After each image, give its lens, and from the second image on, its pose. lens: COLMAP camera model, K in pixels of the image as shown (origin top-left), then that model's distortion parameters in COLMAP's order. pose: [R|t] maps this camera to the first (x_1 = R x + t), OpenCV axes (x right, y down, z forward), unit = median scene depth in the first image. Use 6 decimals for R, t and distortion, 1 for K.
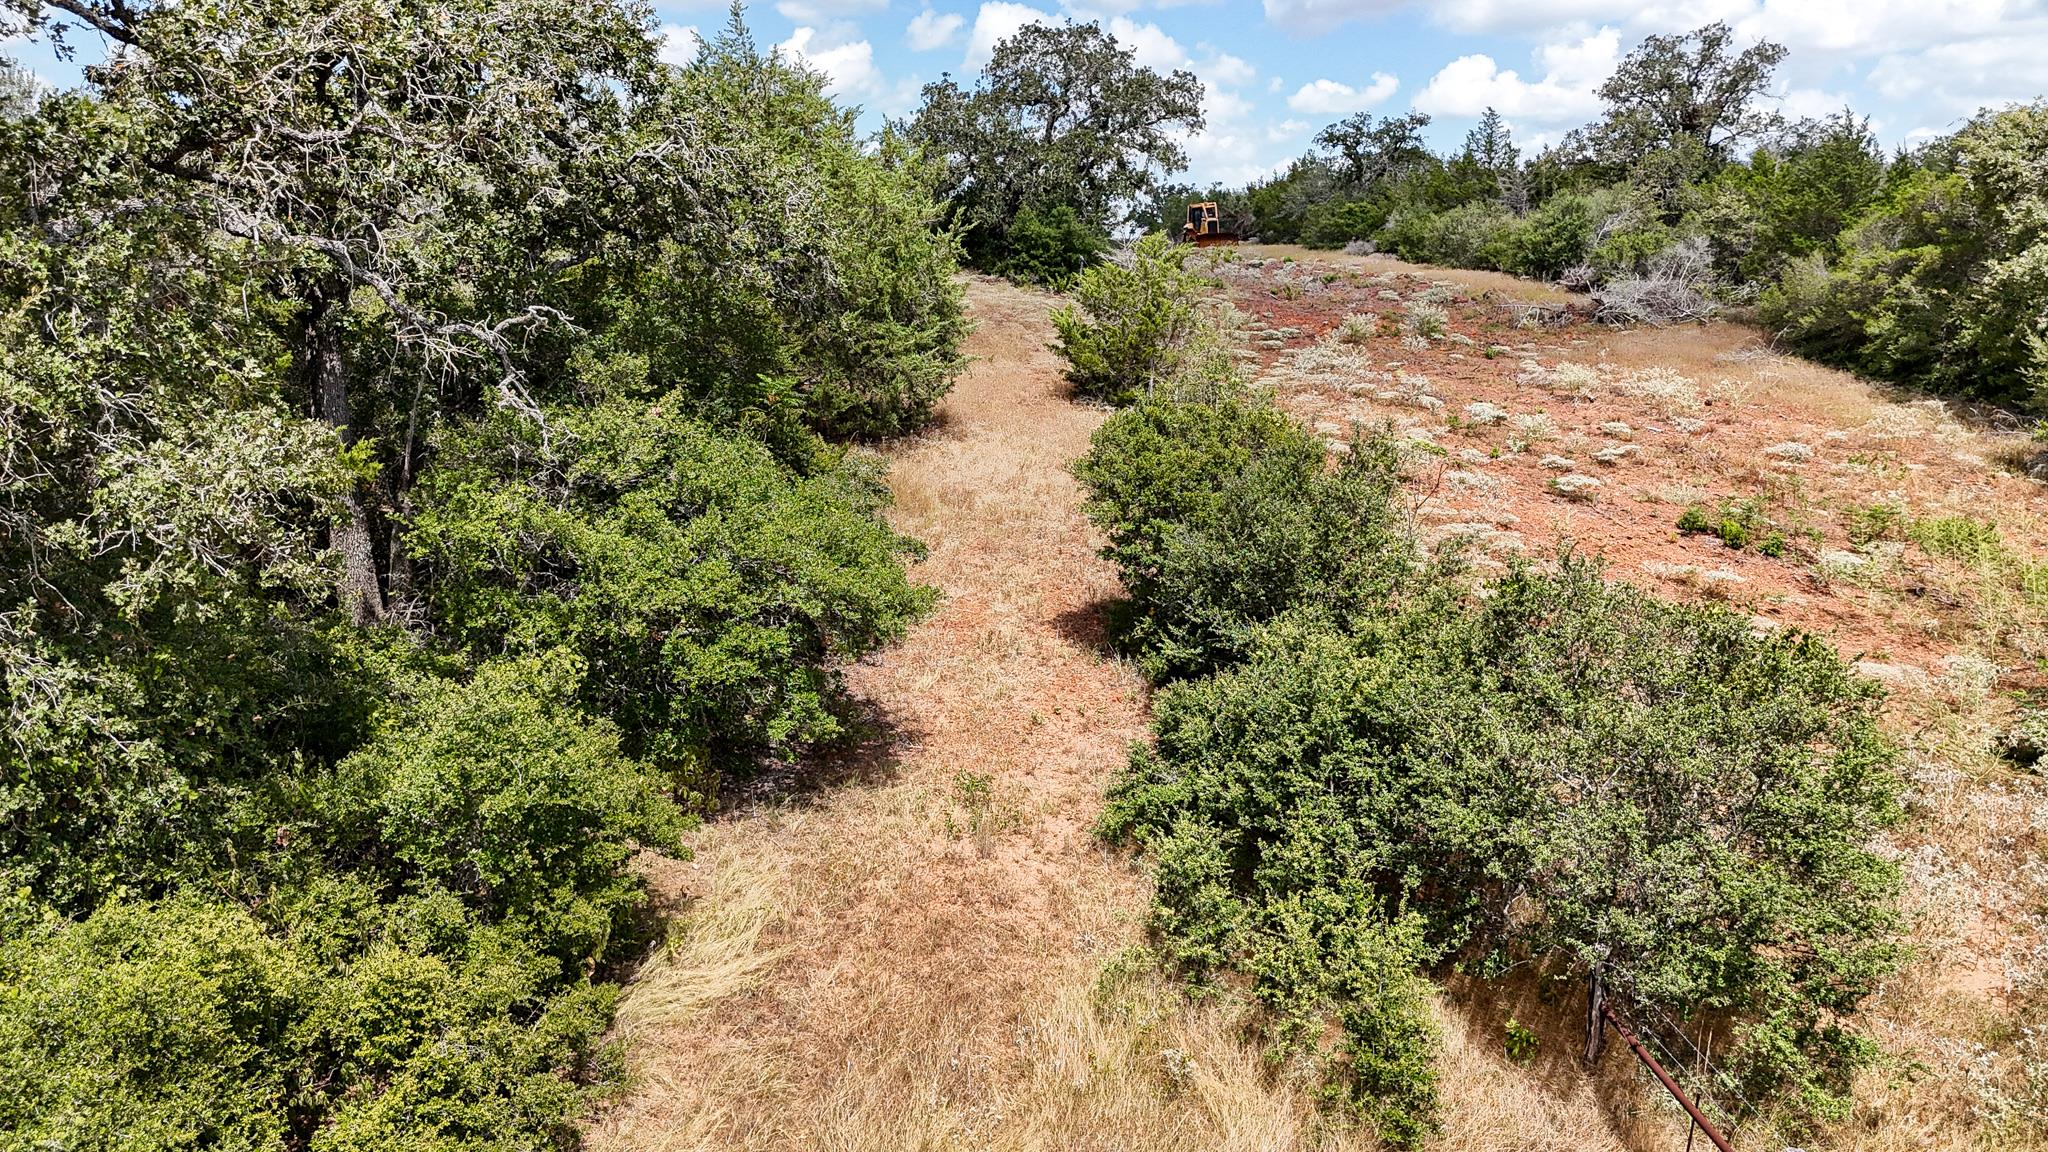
lens RADIAL K [[1532.0, 0, 1038.3], [0, 1532.0, 576.4], [0, 0, 1]] dist [0.112604, -0.134012]
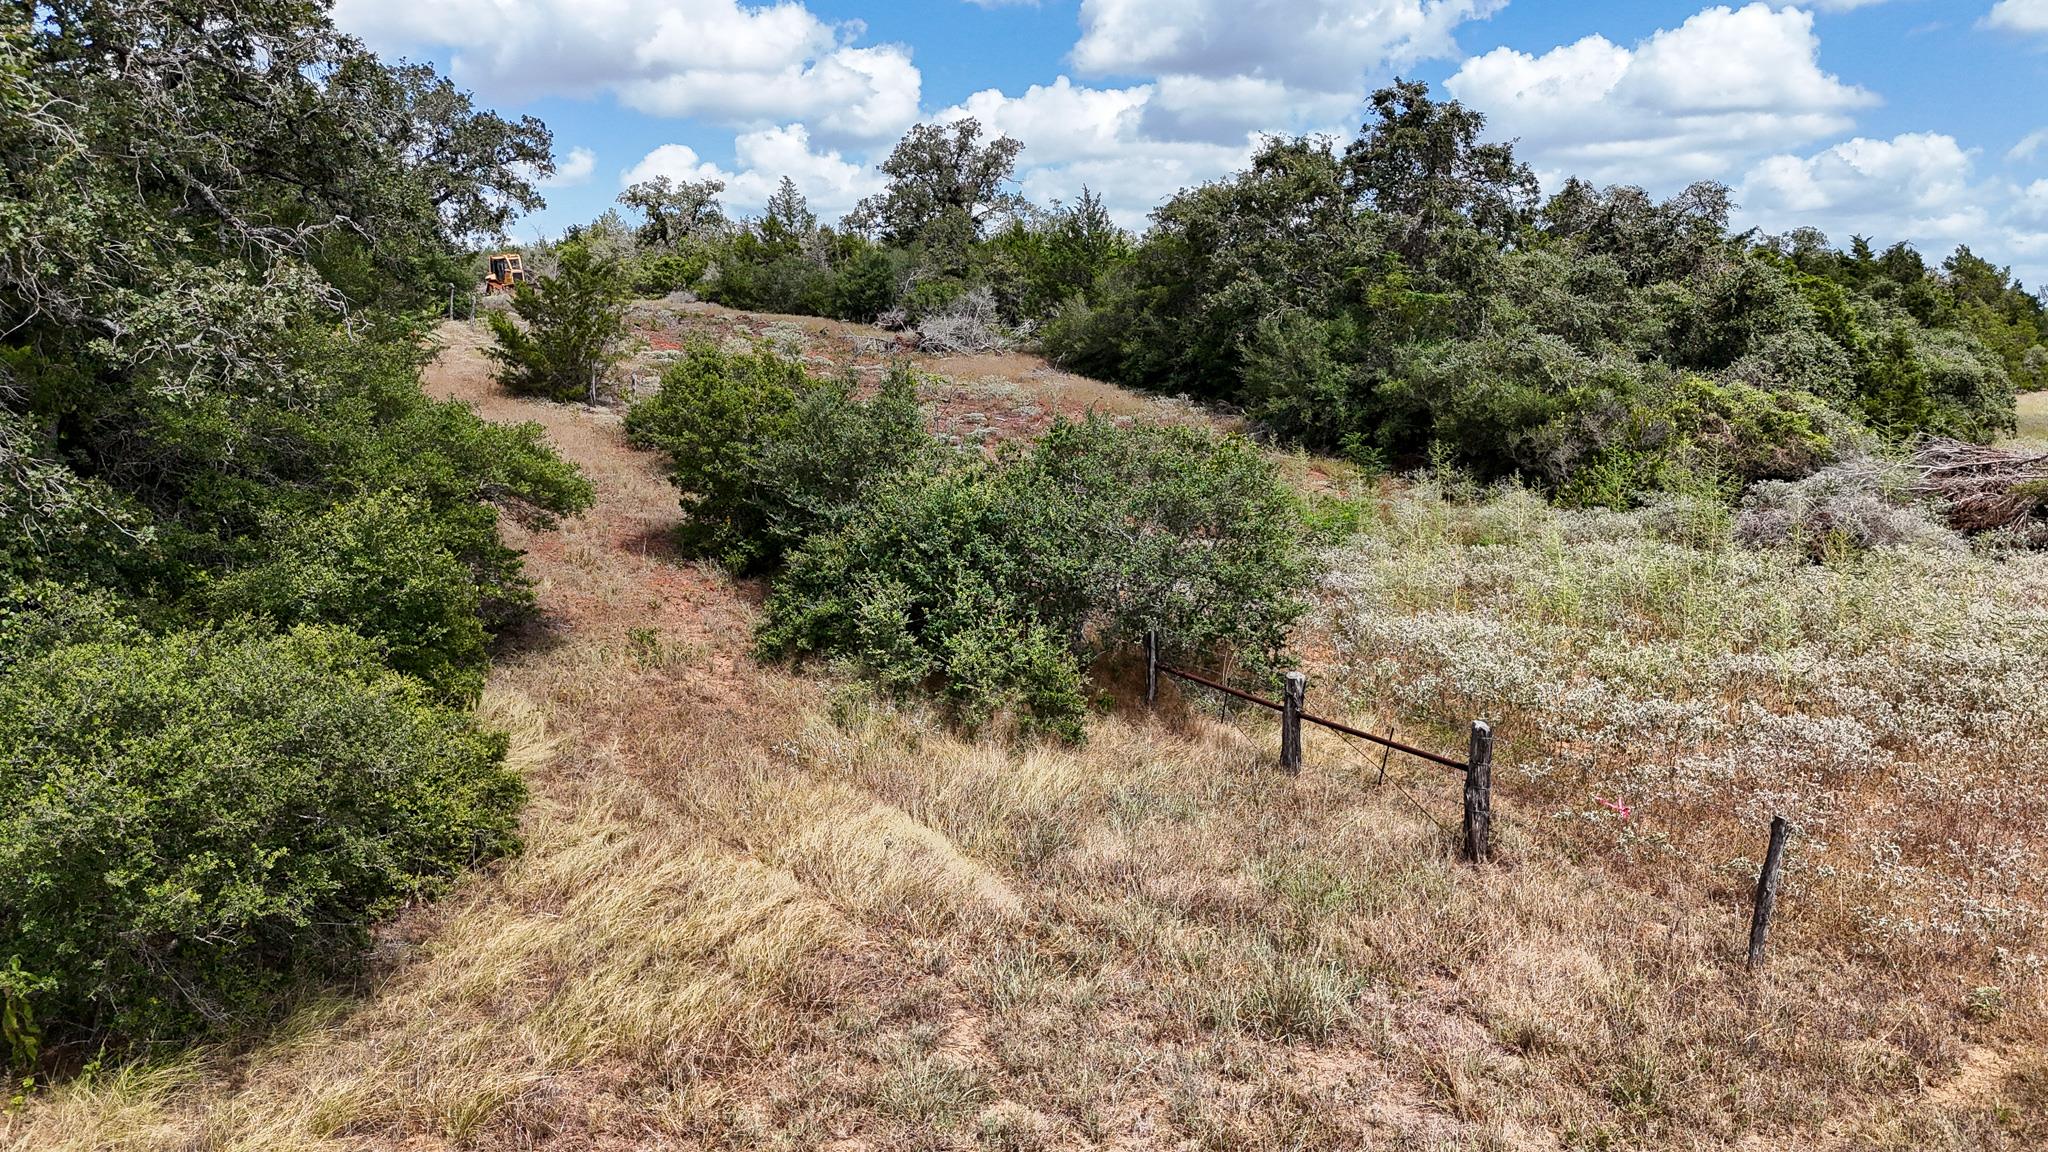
lens RADIAL K [[1532.0, 0, 1038.3], [0, 1532.0, 576.4], [0, 0, 1]] dist [0.112604, -0.134012]
pose [[0.887955, -0.065541, 0.455237, -0.104383], [0.088432, 0.995656, -0.029144, 0.048684], [-0.451349, 0.066136, 0.889893, -0.083702]]
